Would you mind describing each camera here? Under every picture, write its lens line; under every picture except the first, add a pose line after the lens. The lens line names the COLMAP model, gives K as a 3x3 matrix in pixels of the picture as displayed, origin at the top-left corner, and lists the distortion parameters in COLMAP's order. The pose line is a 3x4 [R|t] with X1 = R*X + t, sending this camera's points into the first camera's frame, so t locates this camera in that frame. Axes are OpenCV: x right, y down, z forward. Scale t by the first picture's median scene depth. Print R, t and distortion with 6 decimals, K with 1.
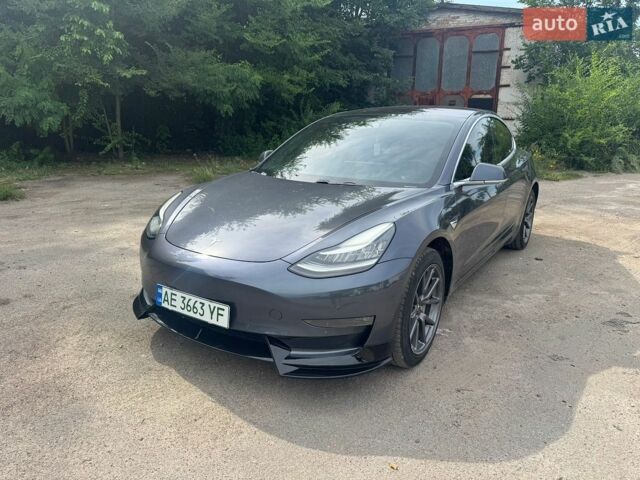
lens RADIAL K [[457.4, 0, 320.0], [0, 457.4, 240.0], [0, 0, 1]] dist [0.045815, -0.062521]
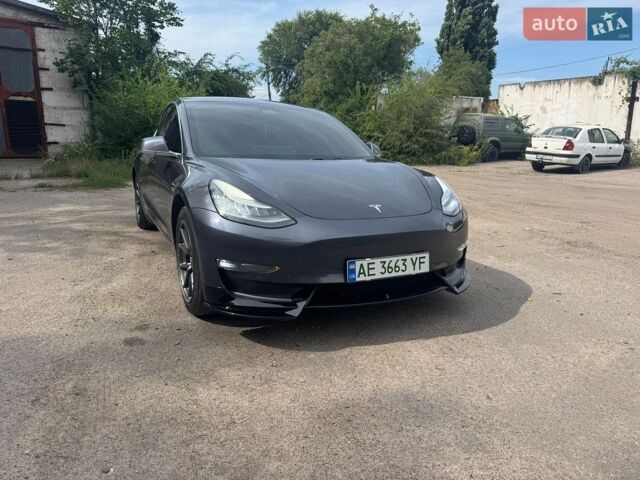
lens RADIAL K [[456.5, 0, 324.5], [0, 456.5, 247.0], [0, 0, 1]] dist [-0.009314, -0.002173]
pose [[0.499884, -0.200718, 0.842513, -0.184111], [0.206066, 0.972404, 0.109399, -0.006982], [-0.841221, 0.118927, 0.527450, 0.086207]]
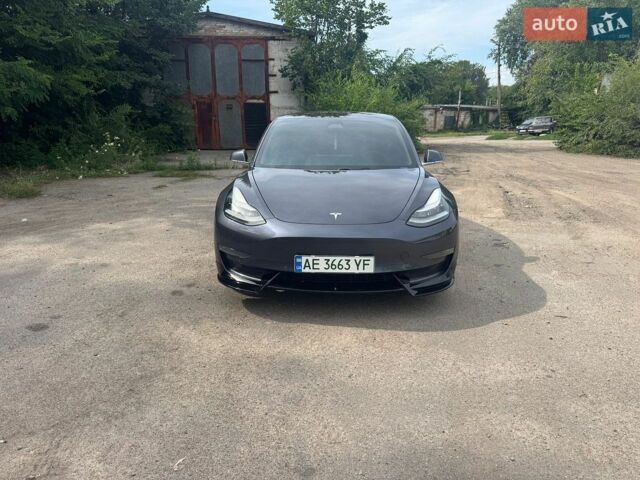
lens RADIAL K [[457.4, 0, 320.0], [0, 457.4, 240.0], [0, 0, 1]] dist [0.045815, -0.062521]
pose [[0.850227, -0.143422, 0.506502, -0.145189], [0.146340, 0.988640, 0.034295, 0.003473], [-0.505666, 0.044963, 0.861557, -0.015234]]
